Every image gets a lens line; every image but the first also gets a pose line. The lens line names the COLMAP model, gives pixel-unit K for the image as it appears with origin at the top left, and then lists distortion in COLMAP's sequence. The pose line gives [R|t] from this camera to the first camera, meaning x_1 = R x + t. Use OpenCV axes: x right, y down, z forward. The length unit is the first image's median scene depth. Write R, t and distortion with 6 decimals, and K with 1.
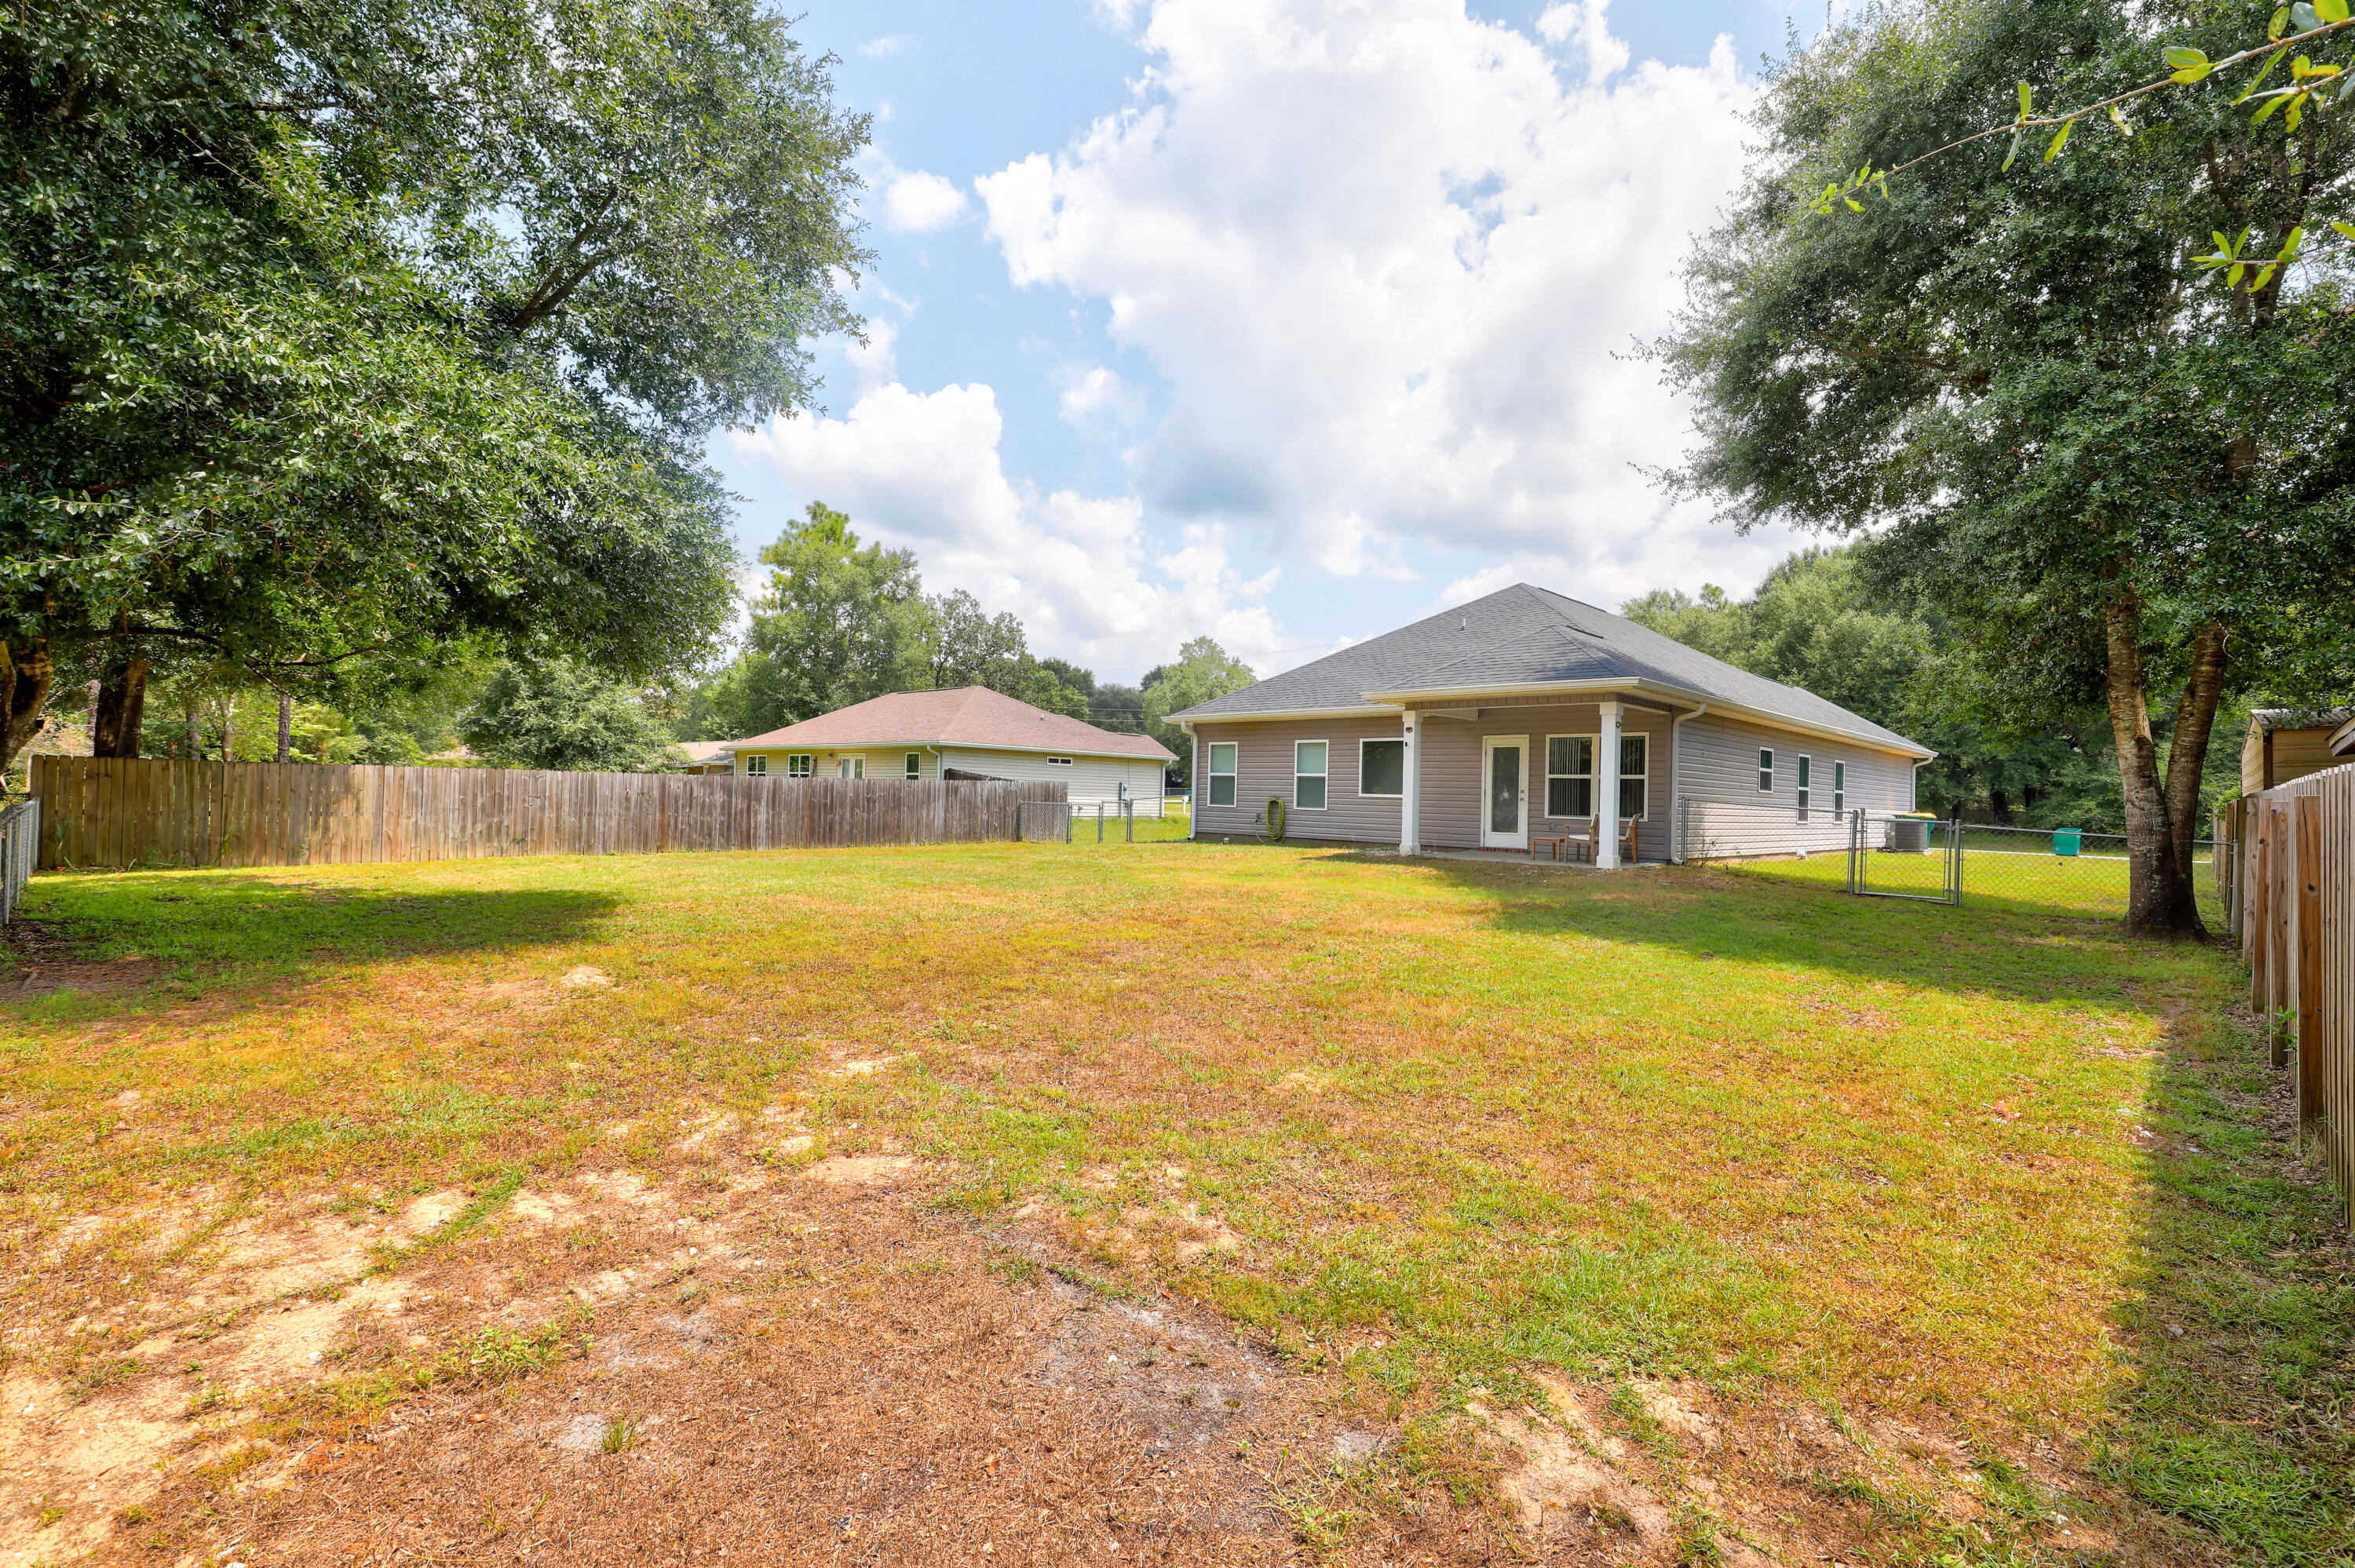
lens RADIAL K [[1069.2, 0, 1179.6], [0, 1069.2, 775.1], [0, 0, 1]] dist [0.001132, 0.000131]
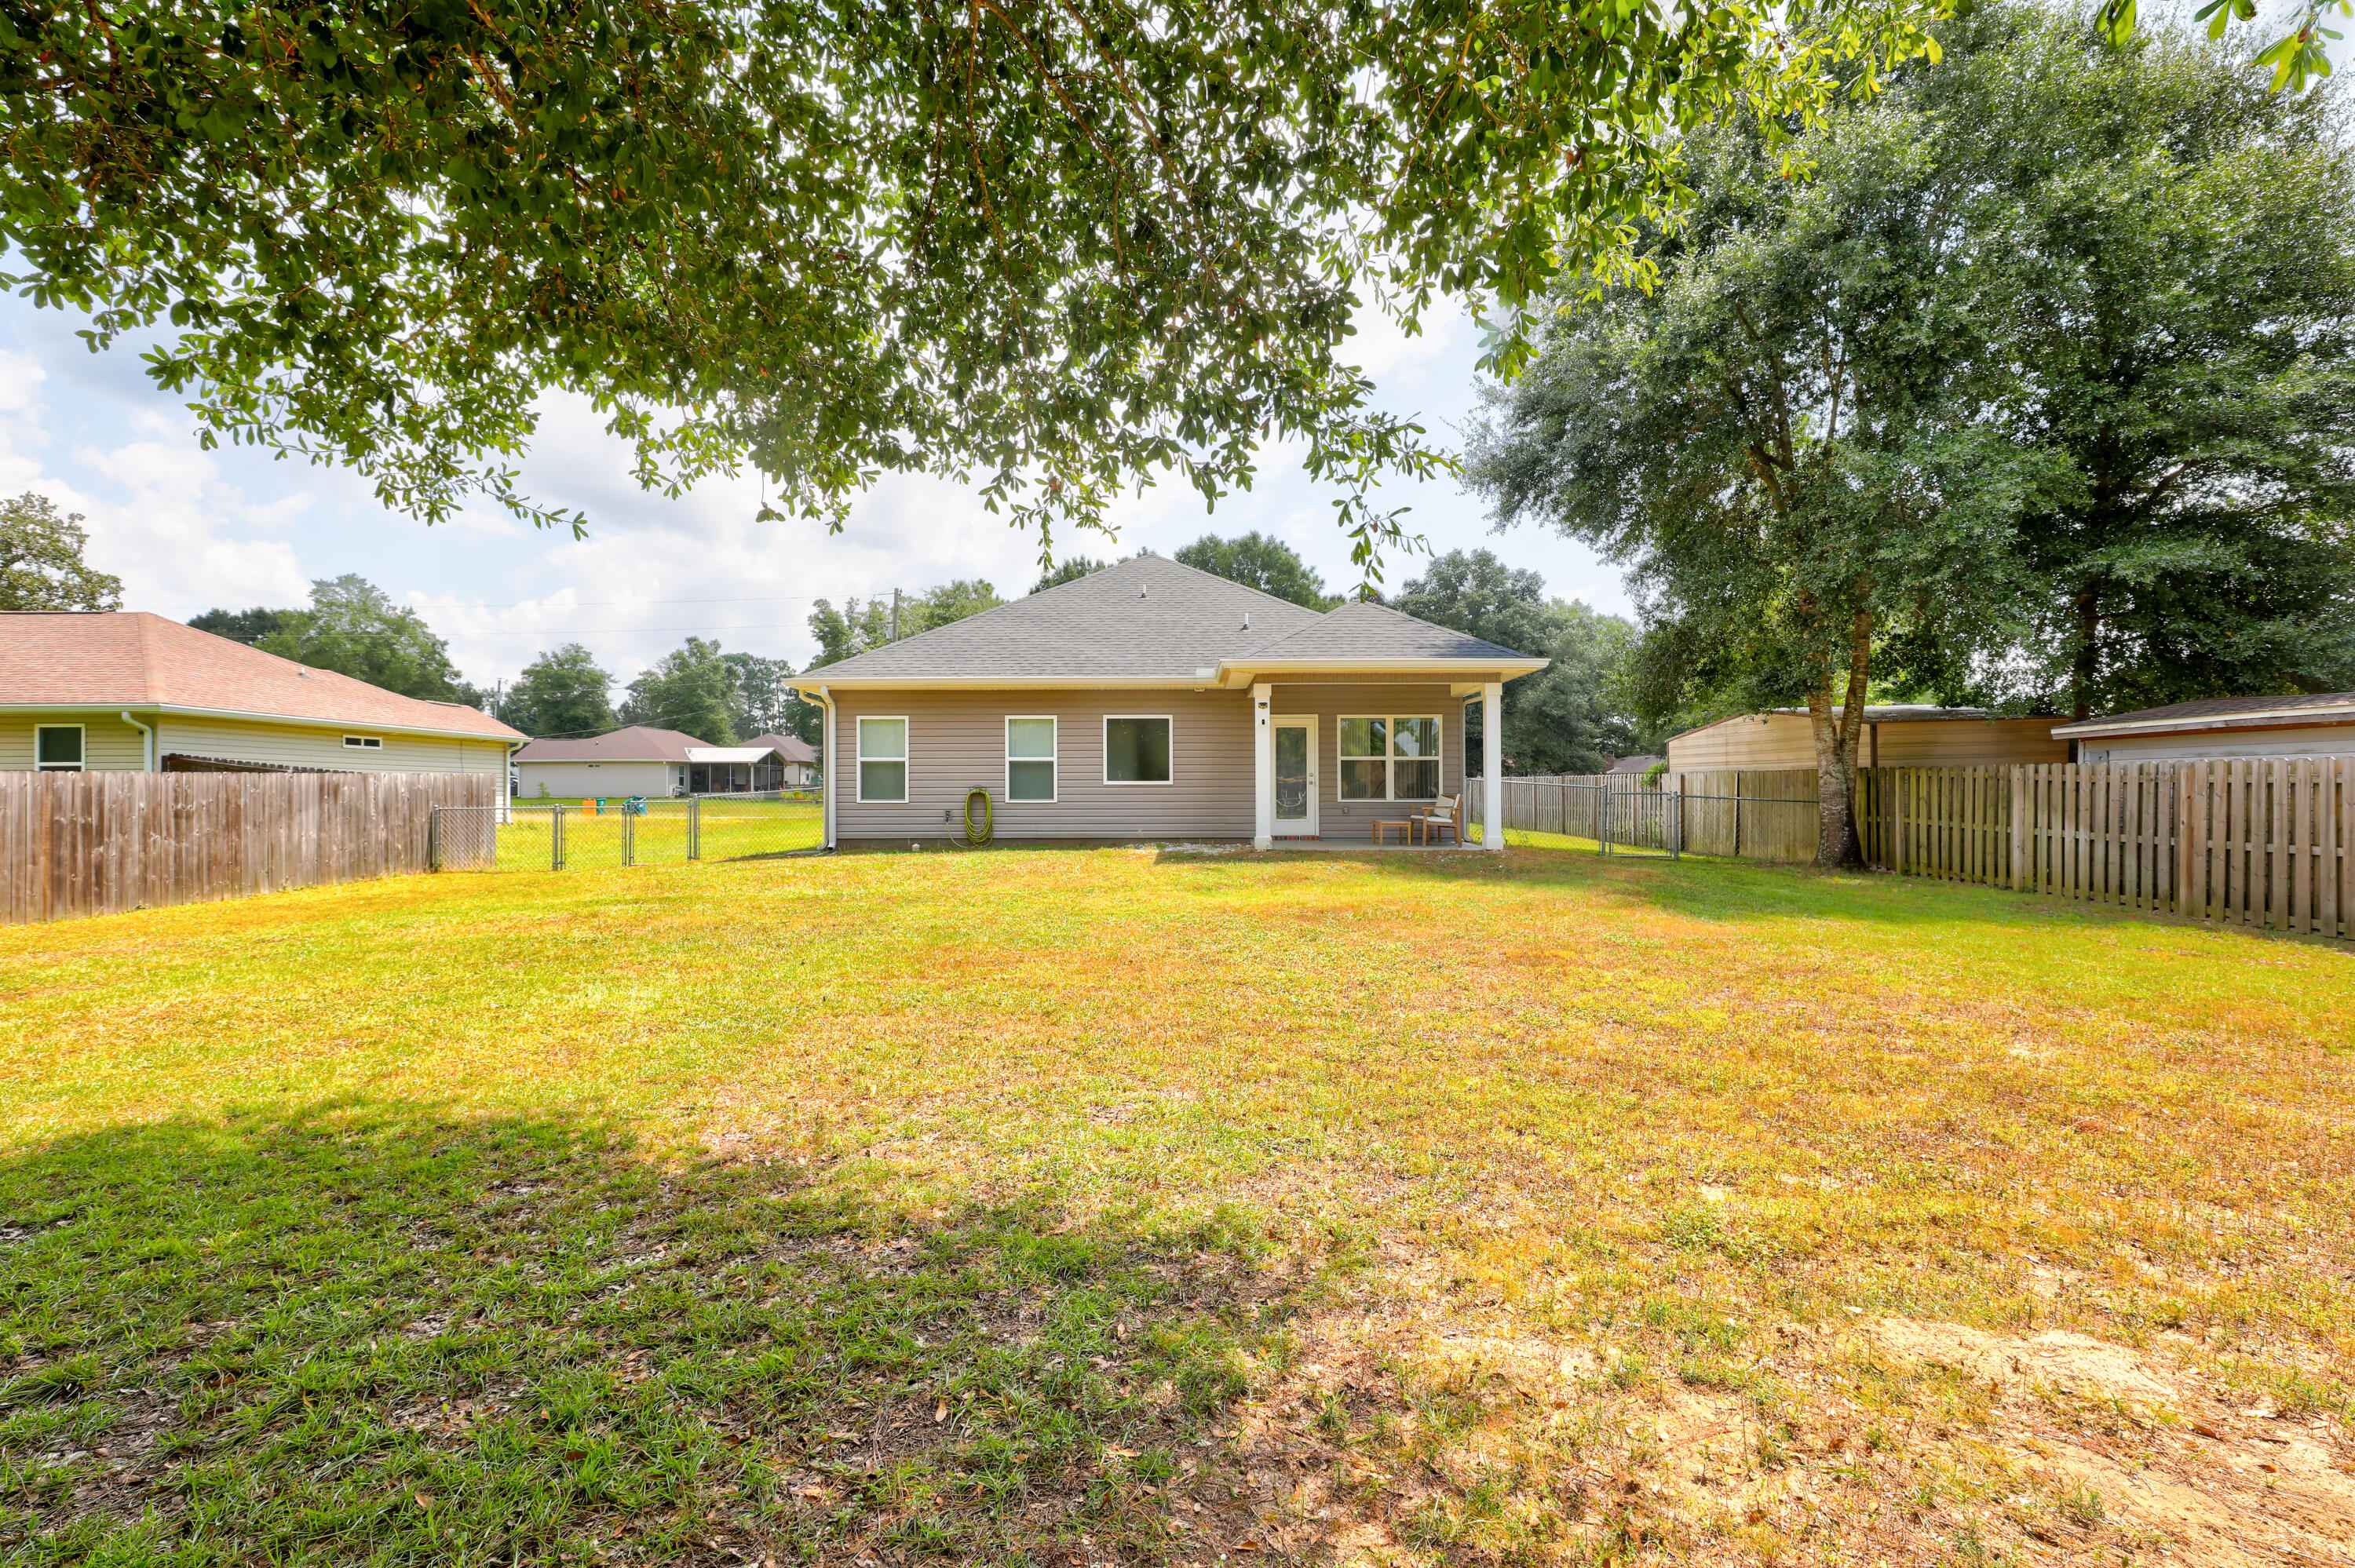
lens RADIAL K [[1069.2, 0, 1179.6], [0, 1069.2, 775.1], [0, 0, 1]] dist [0.001132, 0.000131]
pose [[0.715929, -0.017139, 0.697962, -0.352964], [0.007628, 0.999831, 0.016728, -0.000819], [-0.698131, -0.006652, 0.715939, 0.335776]]
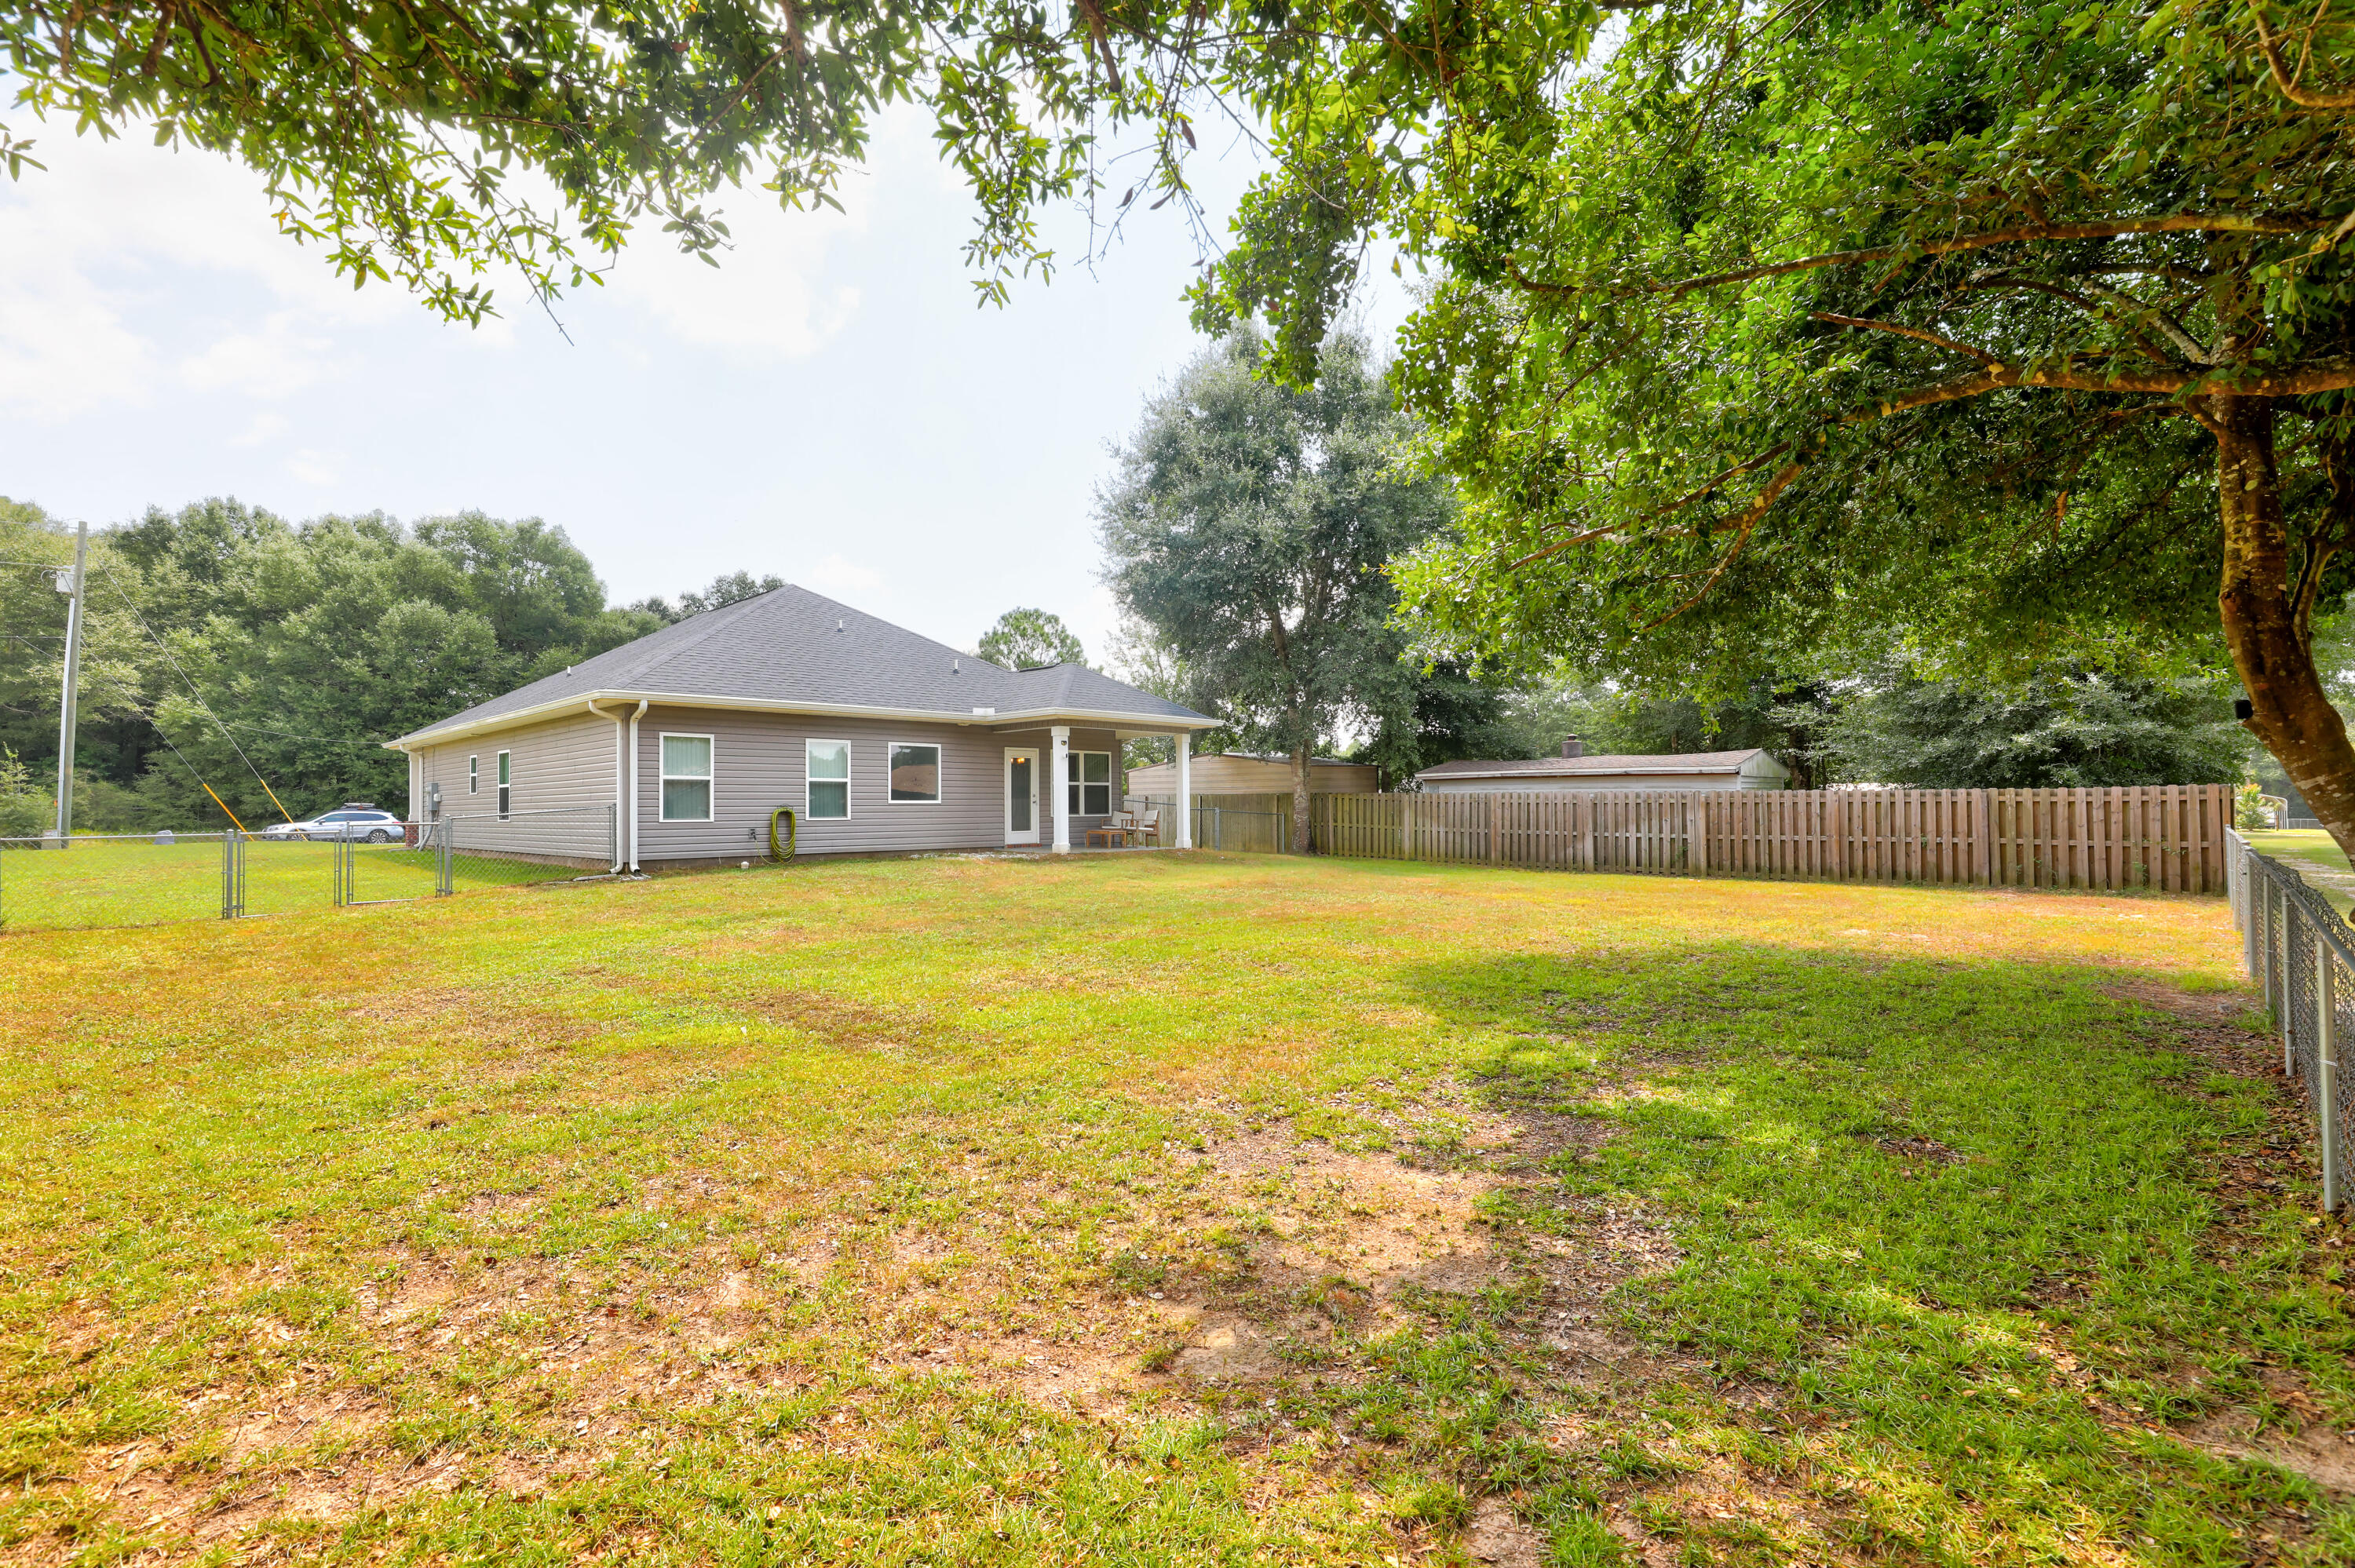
lens RADIAL K [[1069.2, 0, 1179.6], [0, 1069.2, 775.1], [0, 0, 1]] dist [0.001132, 0.000131]
pose [[-0.019805, 0.002983, 0.999799, -0.735015], [-0.013679, 0.999901, -0.003254, -0.004895], [-0.999710, -0.013740, -0.019762, 0.716388]]
